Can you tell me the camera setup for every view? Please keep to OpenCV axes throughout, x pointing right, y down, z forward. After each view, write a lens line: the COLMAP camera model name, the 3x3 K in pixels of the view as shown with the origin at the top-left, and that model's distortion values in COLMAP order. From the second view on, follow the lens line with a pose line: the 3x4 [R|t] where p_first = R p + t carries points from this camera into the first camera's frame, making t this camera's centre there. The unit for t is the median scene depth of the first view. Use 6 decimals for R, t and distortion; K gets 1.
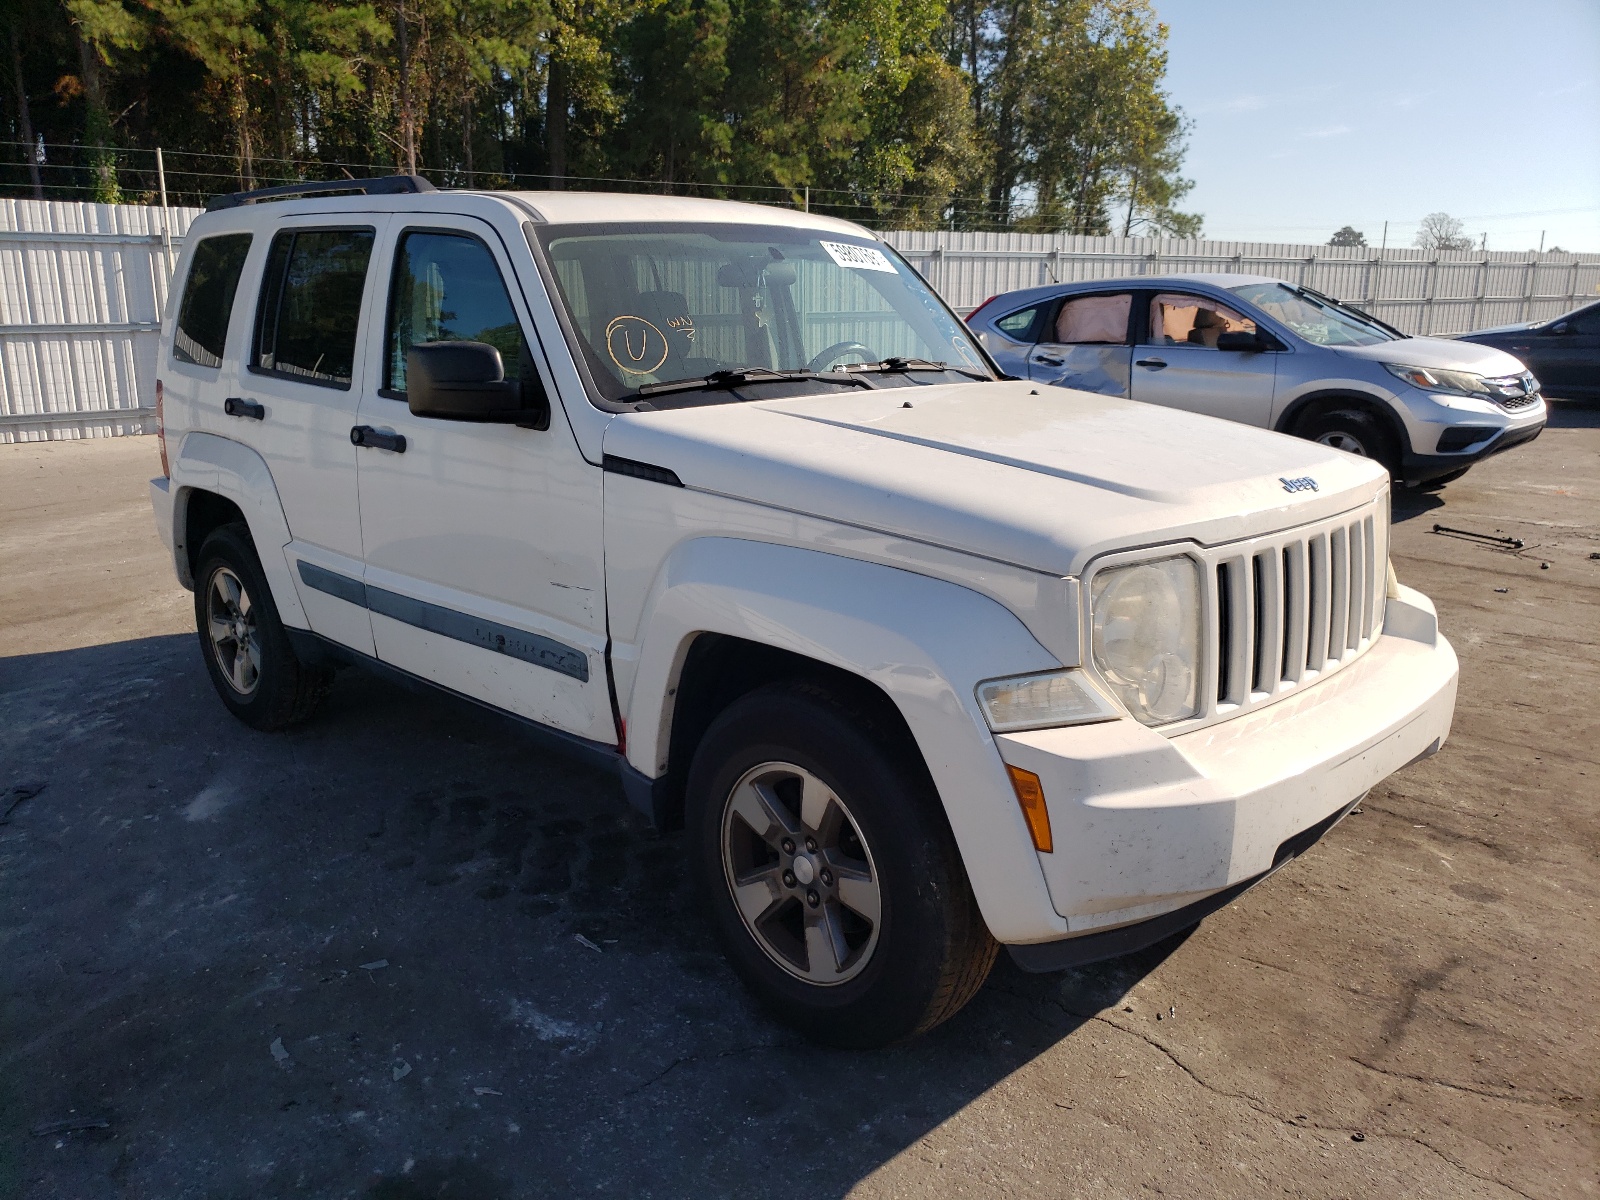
lens RADIAL K [[1205.0, 0, 800.0], [0, 1205.0, 600.0], [0, 0, 1]] dist [-0.004963, -0.002306]
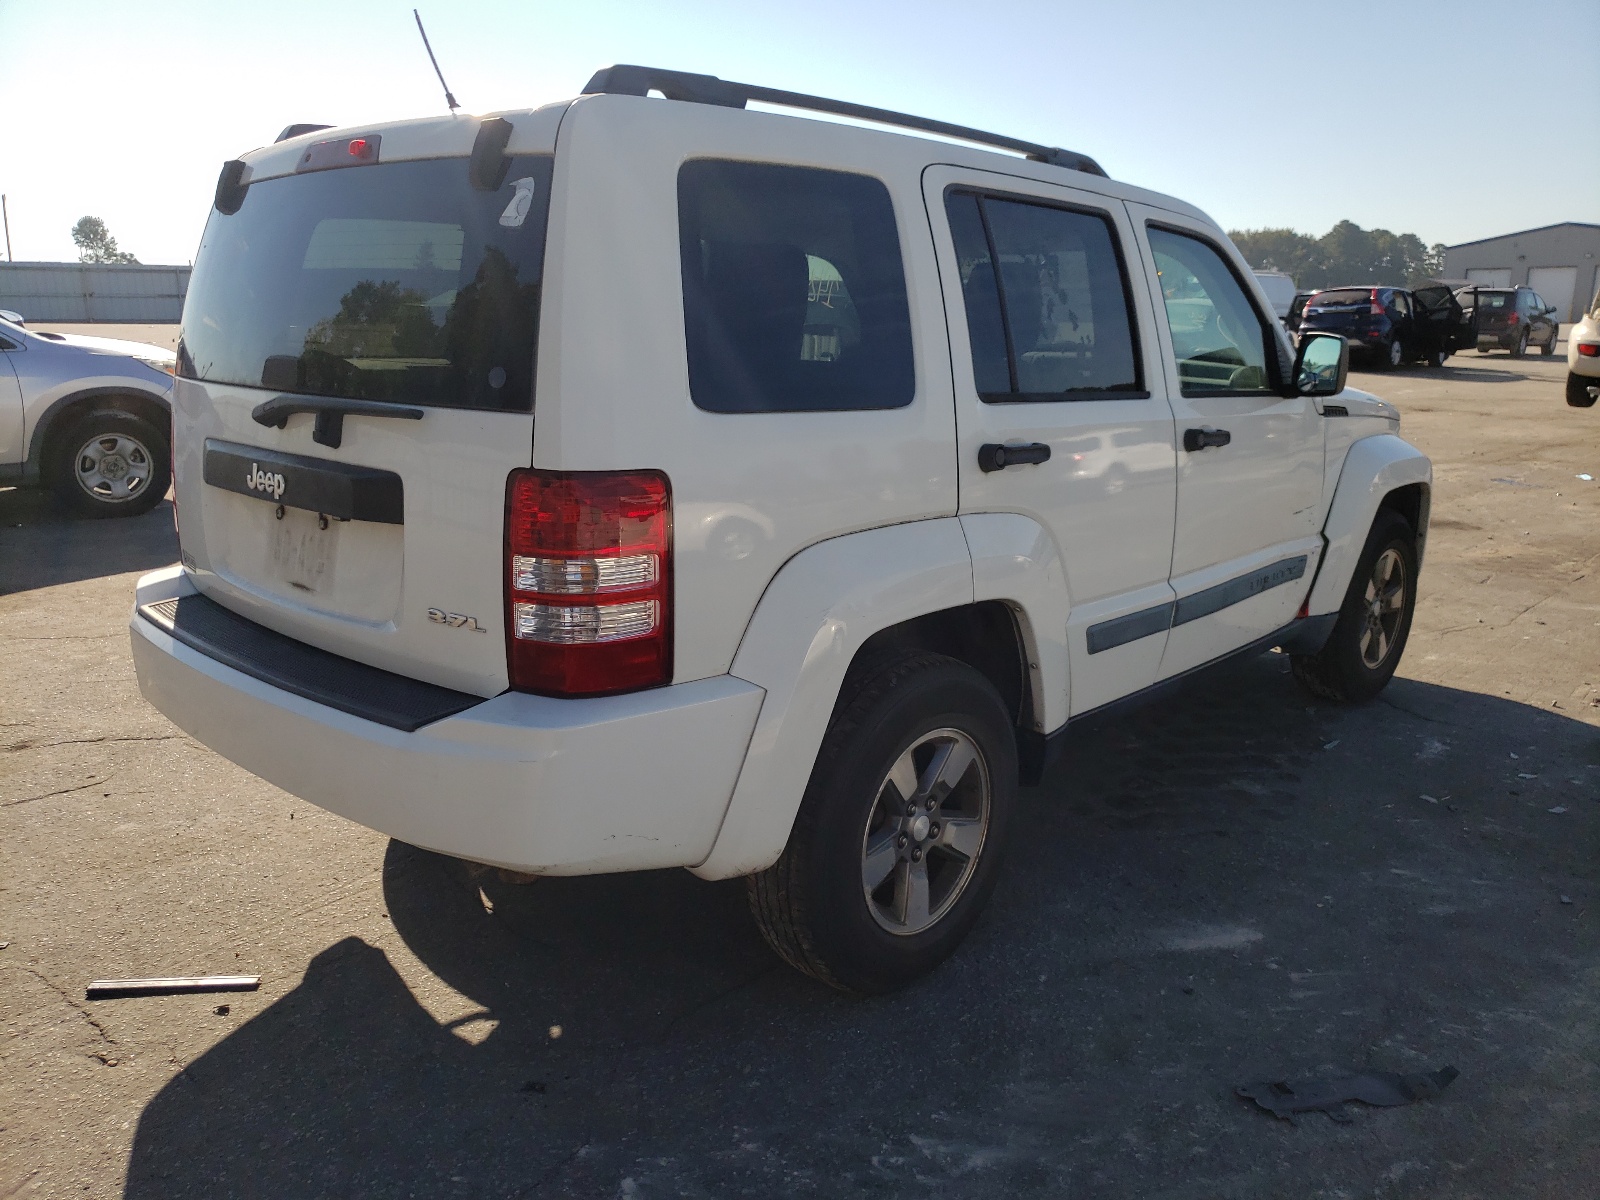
lens RADIAL K [[1205.0, 0, 800.0], [0, 1205.0, 600.0], [0, 0, 1]] dist [-0.004963, -0.002306]
pose [[0.009553, -0.238516, 0.971092, -1.199968], [0.229137, 0.945818, 0.230055, -0.279177], [-0.973347, 0.220315, 0.063688, 1.157732]]
